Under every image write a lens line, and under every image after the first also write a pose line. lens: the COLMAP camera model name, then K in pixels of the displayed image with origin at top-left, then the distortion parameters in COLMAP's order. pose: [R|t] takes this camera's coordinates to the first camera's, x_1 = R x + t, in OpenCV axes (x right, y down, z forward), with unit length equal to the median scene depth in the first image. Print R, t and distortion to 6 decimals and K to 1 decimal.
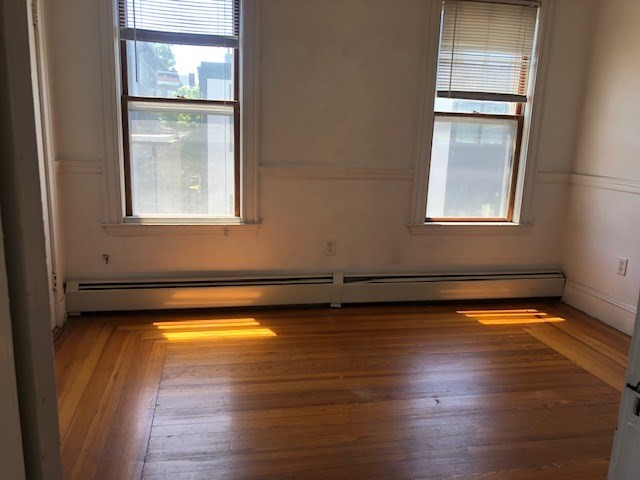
lens RADIAL K [[519.3, 0, 320.9], [0, 519.3, 245.0], [0, 0, 1]] dist [0.049980, -0.001034]
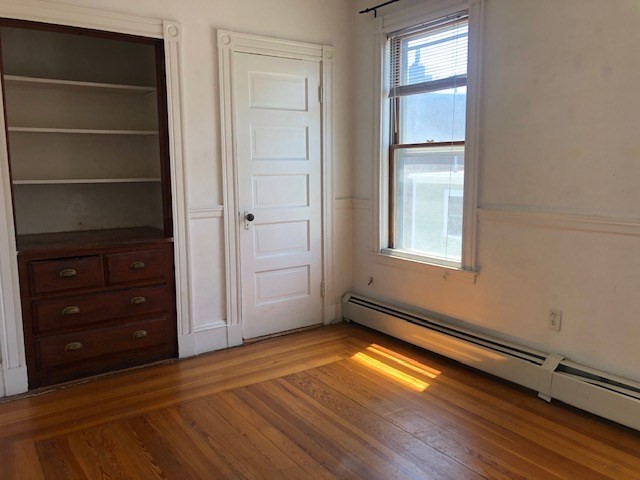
lens RADIAL K [[519.3, 0, 322.0], [0, 519.3, 235.0], [0, 0, 1]] dist [0.049980, -0.001034]
pose [[0.401734, 0.083246, -0.911965, 0.607957], [-0.170931, 0.985174, 0.014631, -0.074266], [0.899663, 0.150005, 0.410007, 0.398076]]
